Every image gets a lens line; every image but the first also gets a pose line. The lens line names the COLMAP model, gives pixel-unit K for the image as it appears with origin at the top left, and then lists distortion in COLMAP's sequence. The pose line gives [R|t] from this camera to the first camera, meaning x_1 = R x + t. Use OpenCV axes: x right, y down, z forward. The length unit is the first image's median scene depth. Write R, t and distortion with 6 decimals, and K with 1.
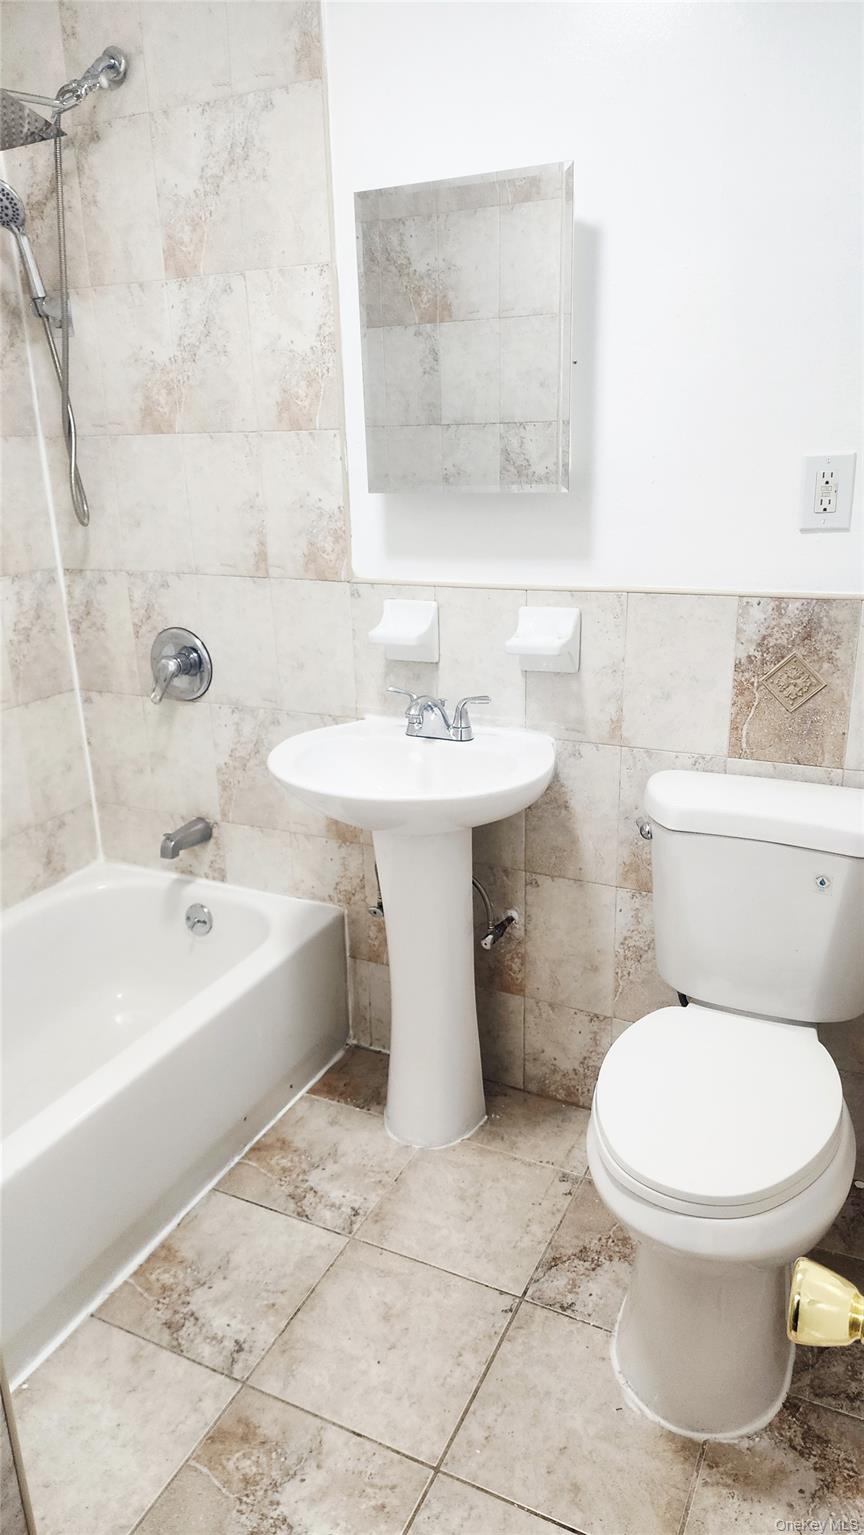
lens RADIAL K [[1028.7, 0, 425.1], [0, 1028.7, 767.6], [0, 0, 1]] dist [0.023875, -0.020702]
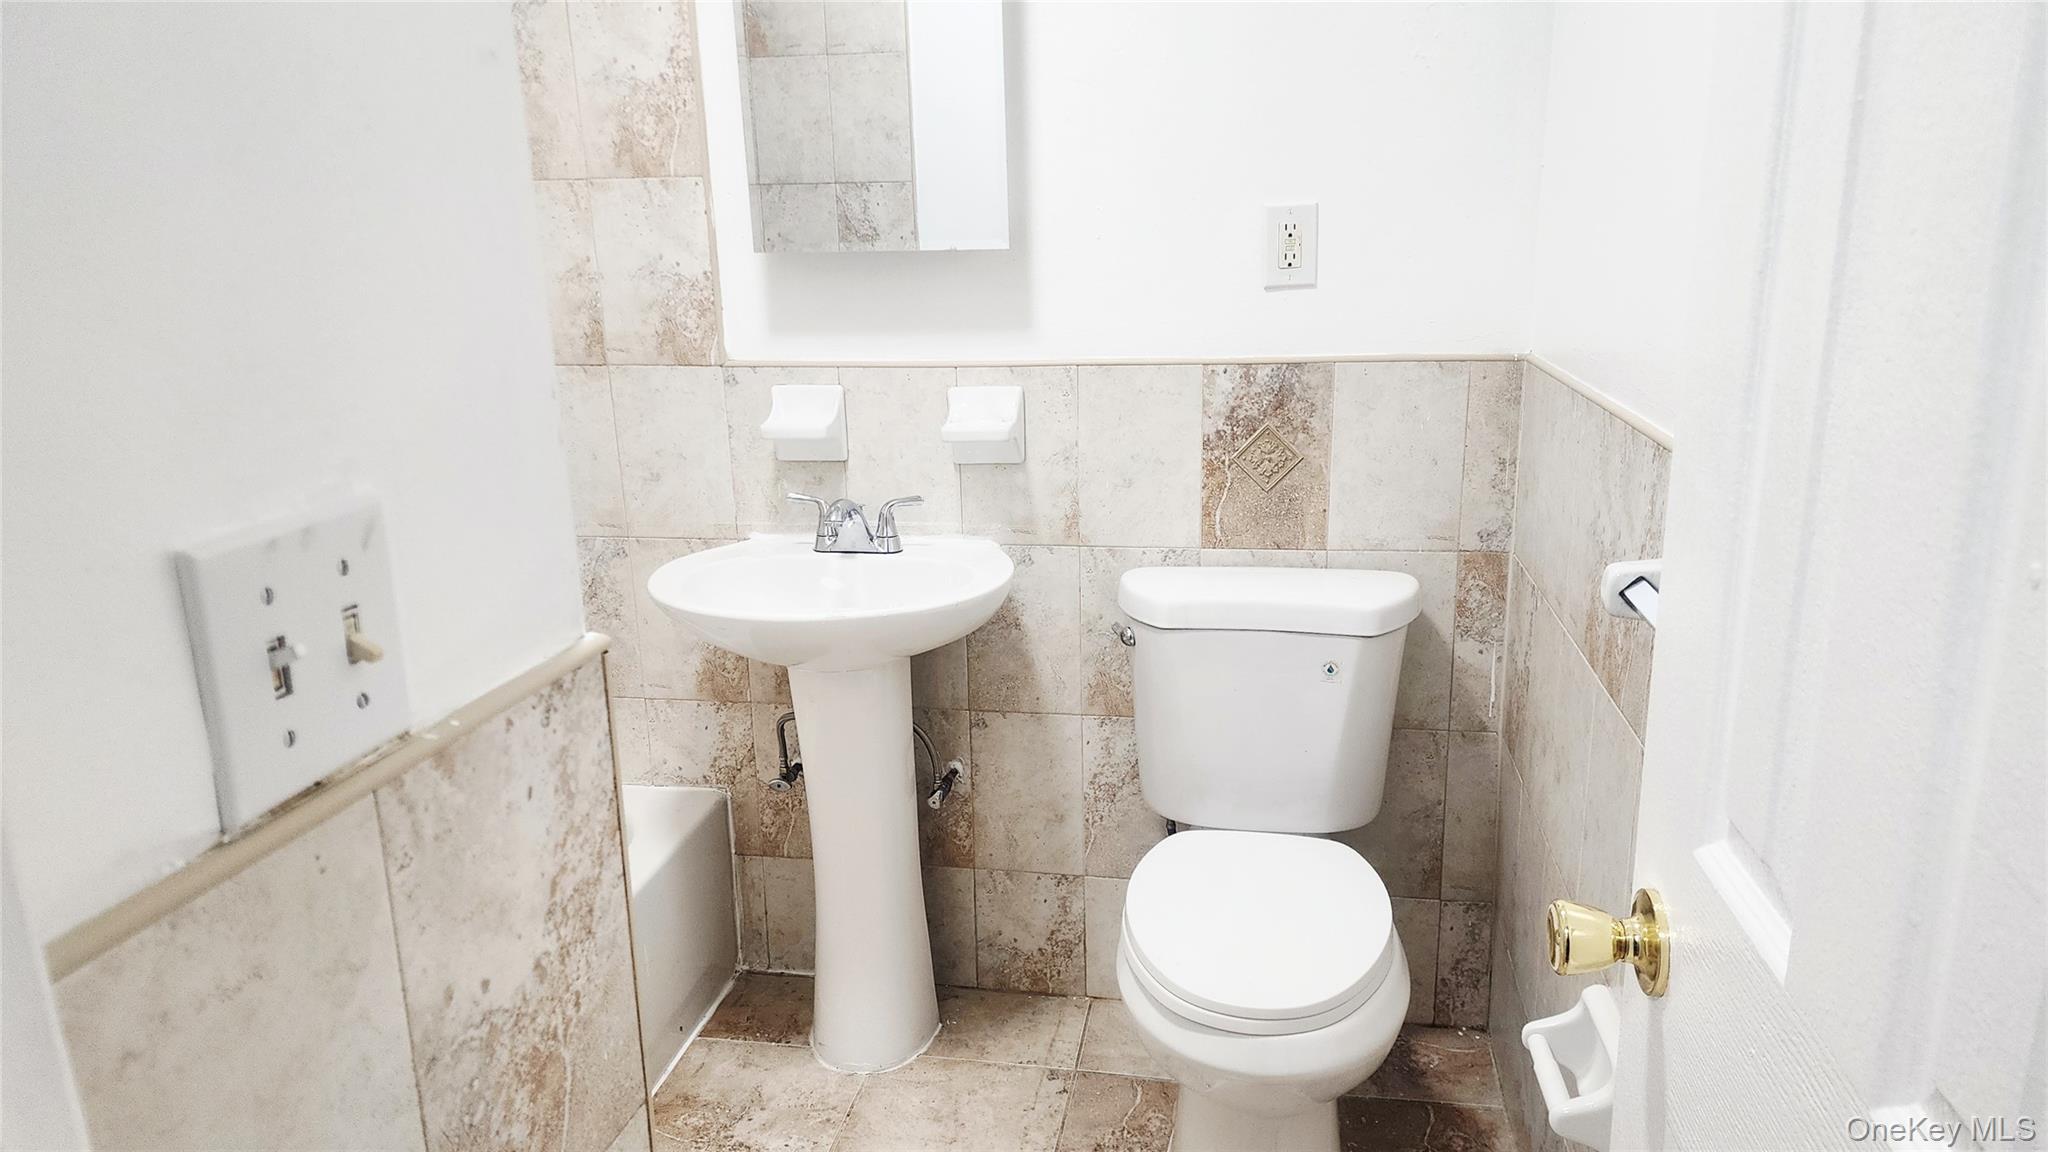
lens RADIAL K [[1372.6, 0, 1033.1], [0, 1372.6, 573.8], [0, 0, 1]] dist [0.023875, -0.020702]
pose [[0.957256, -0.066264, 0.281551, -0.157182], [0.083347, 0.995309, -0.049127, 0.051756], [-0.276975, 0.070494, 0.958288, -0.070024]]
